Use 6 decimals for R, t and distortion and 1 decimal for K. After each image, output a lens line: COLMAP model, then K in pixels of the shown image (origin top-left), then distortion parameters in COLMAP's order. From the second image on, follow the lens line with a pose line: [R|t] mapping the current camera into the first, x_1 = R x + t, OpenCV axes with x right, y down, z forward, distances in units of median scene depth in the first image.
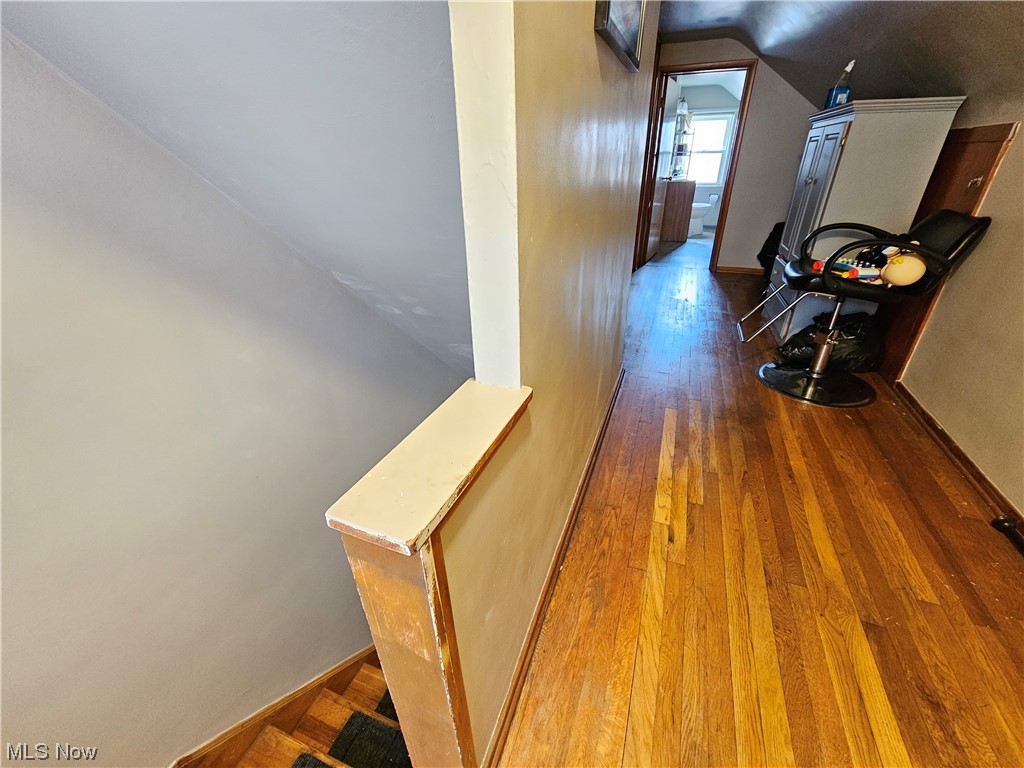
lens RADIAL K [[419.8, 0, 513.6], [0, 419.8, 383.7], [0, 0, 1]] dist [-0.003785, 0.000864]
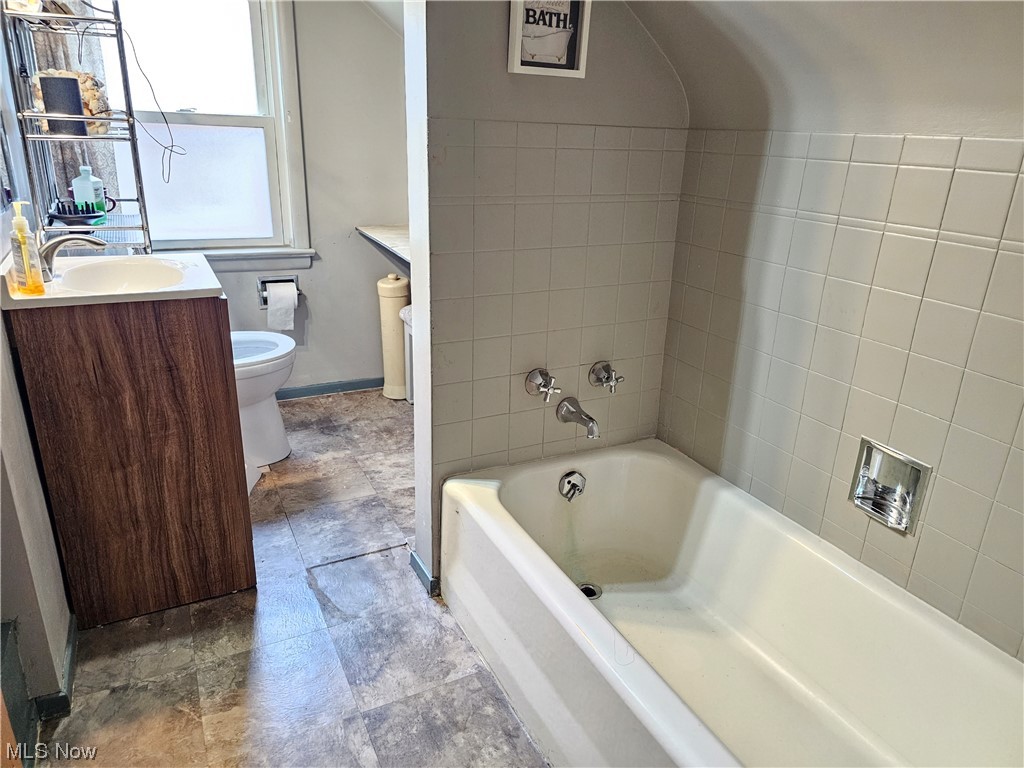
lens RADIAL K [[687.7, 0, 511.7], [0, 687.7, 384.3], [0, 0, 1]] dist [0.002227, 0.000336]
pose [[0.671260, -0.211499, 0.710407, 0.289167], [0.308769, 0.951098, -0.008598, -0.379019], [-0.673849, 0.225124, 0.703738, 0.686267]]
